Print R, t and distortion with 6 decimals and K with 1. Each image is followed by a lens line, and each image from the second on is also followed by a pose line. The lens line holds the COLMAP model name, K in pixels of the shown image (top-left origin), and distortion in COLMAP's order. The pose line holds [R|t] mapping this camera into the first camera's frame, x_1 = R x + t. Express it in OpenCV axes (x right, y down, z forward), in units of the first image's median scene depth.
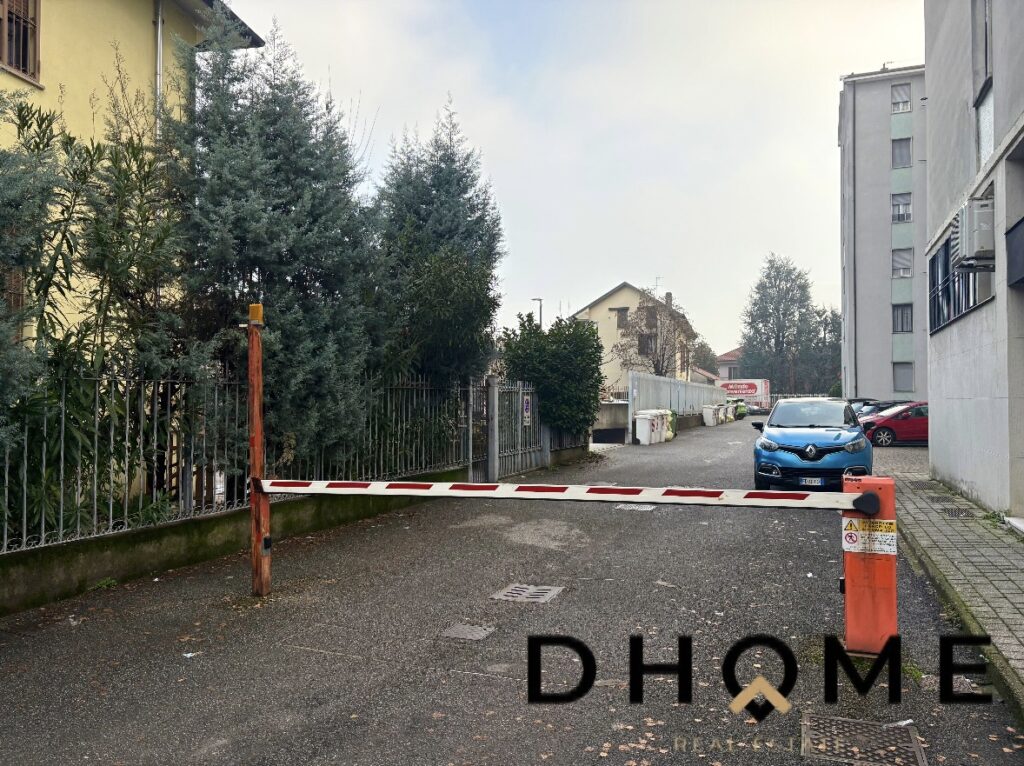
lens RADIAL K [[767.1, 0, 515.5], [0, 767.1, 384.5], [0, 0, 1]] dist [0.055360, -0.053523]
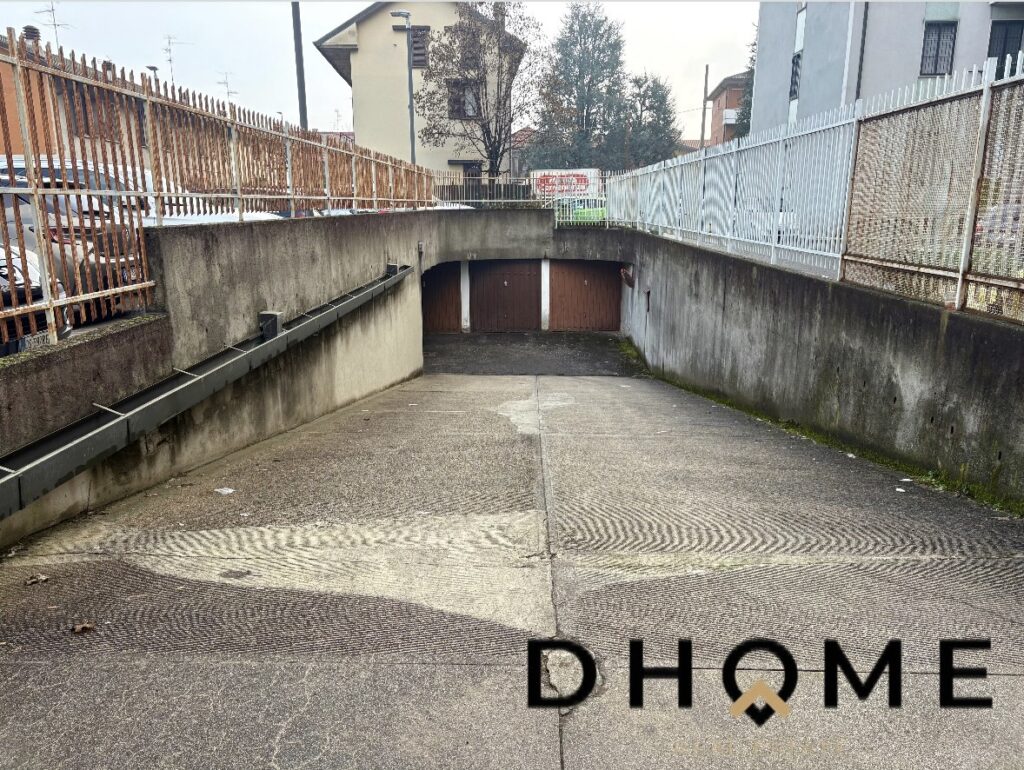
lens RADIAL K [[767.1, 0, 508.4], [0, 767.1, 387.0], [0, 0, 1]] dist [0.055360, -0.053523]
pose [[0.944330, -0.078398, 0.319522, 0.003883], [-0.006215, 0.966769, 0.255575, 0.007060], [-0.328941, -0.243333, 0.912462, 0.411530]]
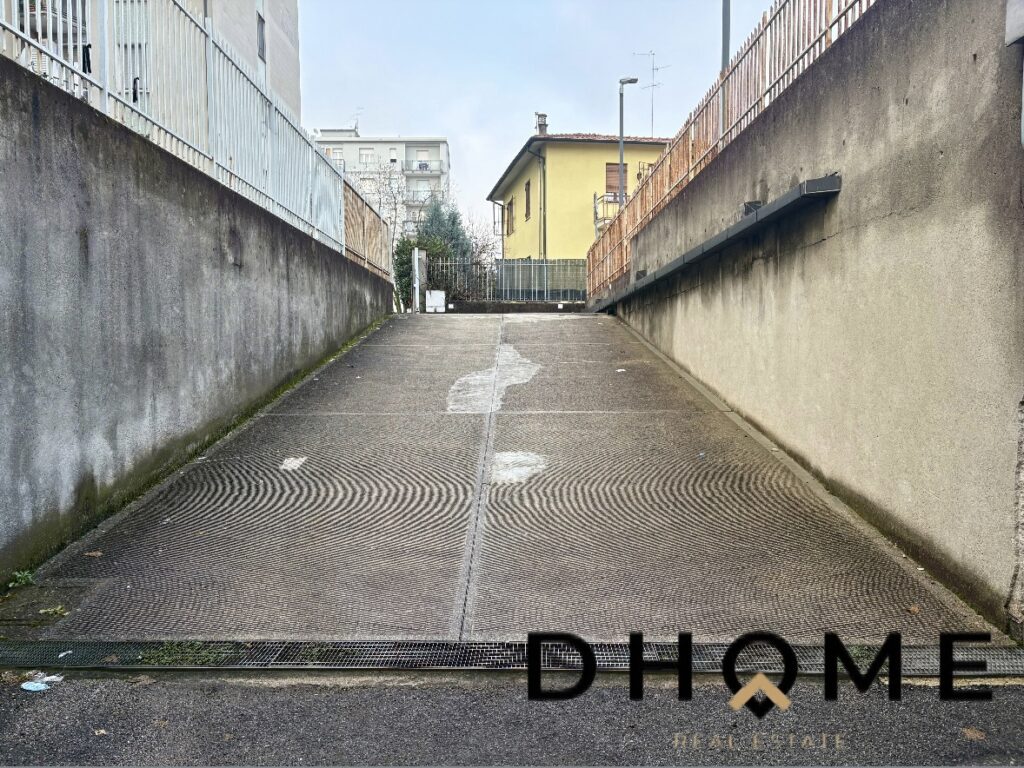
lens RADIAL K [[767.1, 0, 509.2], [0, 767.1, 378.8], [0, 0, 1]] dist [0.055360, -0.053523]
pose [[-0.936067, 0.023033, -0.351068, 0.132319], [0.021072, 0.999734, 0.009406, 0.058408], [0.351191, 0.001407, -0.936303, 0.753138]]
